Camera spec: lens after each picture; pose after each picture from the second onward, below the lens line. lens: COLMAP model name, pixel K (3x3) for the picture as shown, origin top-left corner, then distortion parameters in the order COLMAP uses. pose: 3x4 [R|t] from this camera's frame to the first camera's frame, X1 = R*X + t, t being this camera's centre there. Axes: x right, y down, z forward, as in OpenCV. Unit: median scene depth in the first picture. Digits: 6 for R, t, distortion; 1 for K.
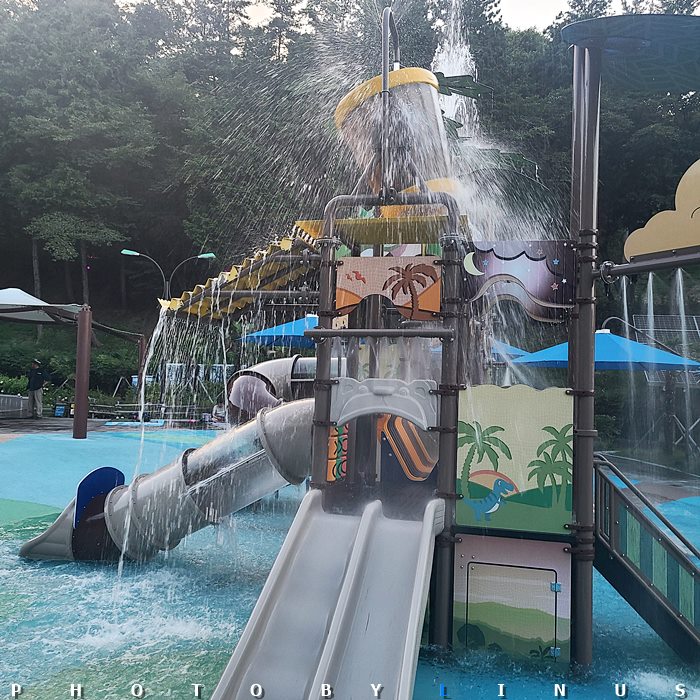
lens RADIAL K [[690.2, 0, 350.0], [0, 690.2, 350.0], [0, 0, 1]] dist [0.054583, -0.028888]
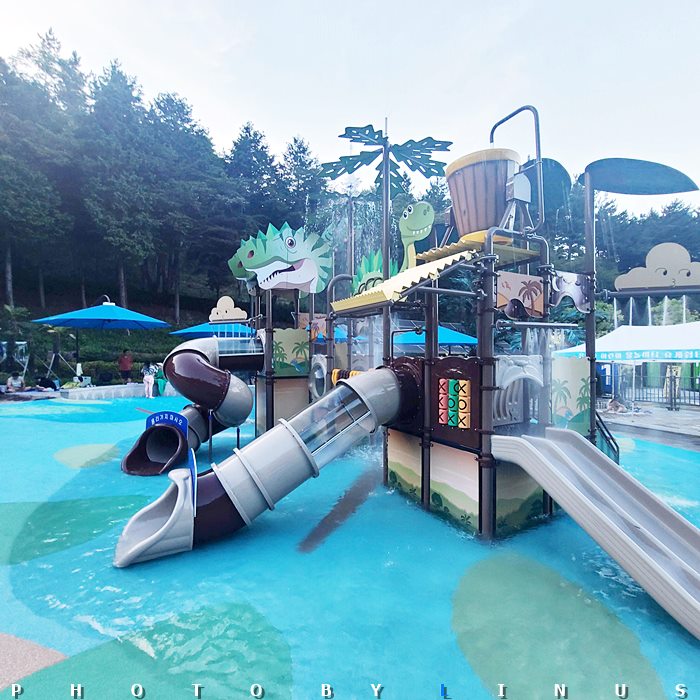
lens RADIAL K [[377.9, 0, 350.0], [0, 377.9, 350.0], [0, 0, 1]] dist [0.002590, 0.000134]
pose [[0.739489, -0.027882, 0.672591, -0.785037], [-0.008197, 0.998695, 0.050413, -0.008334], [-0.673118, -0.042793, 0.738296, 0.645203]]
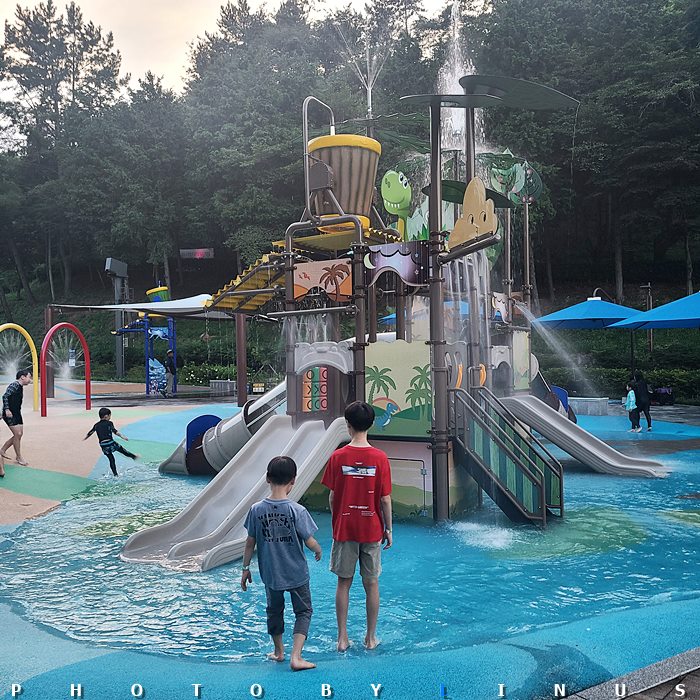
lens RADIAL K [[675.8, 0, 349.2], [0, 675.8, 357.3], [0, 0, 1]] dist [0.058487, -0.025816]
pose [[0.950820, -0.052107, -0.305328, 0.562231], [0.063240, 0.997642, 0.026678, 0.040300], [0.303218, -0.044675, 0.951873, -0.407974]]
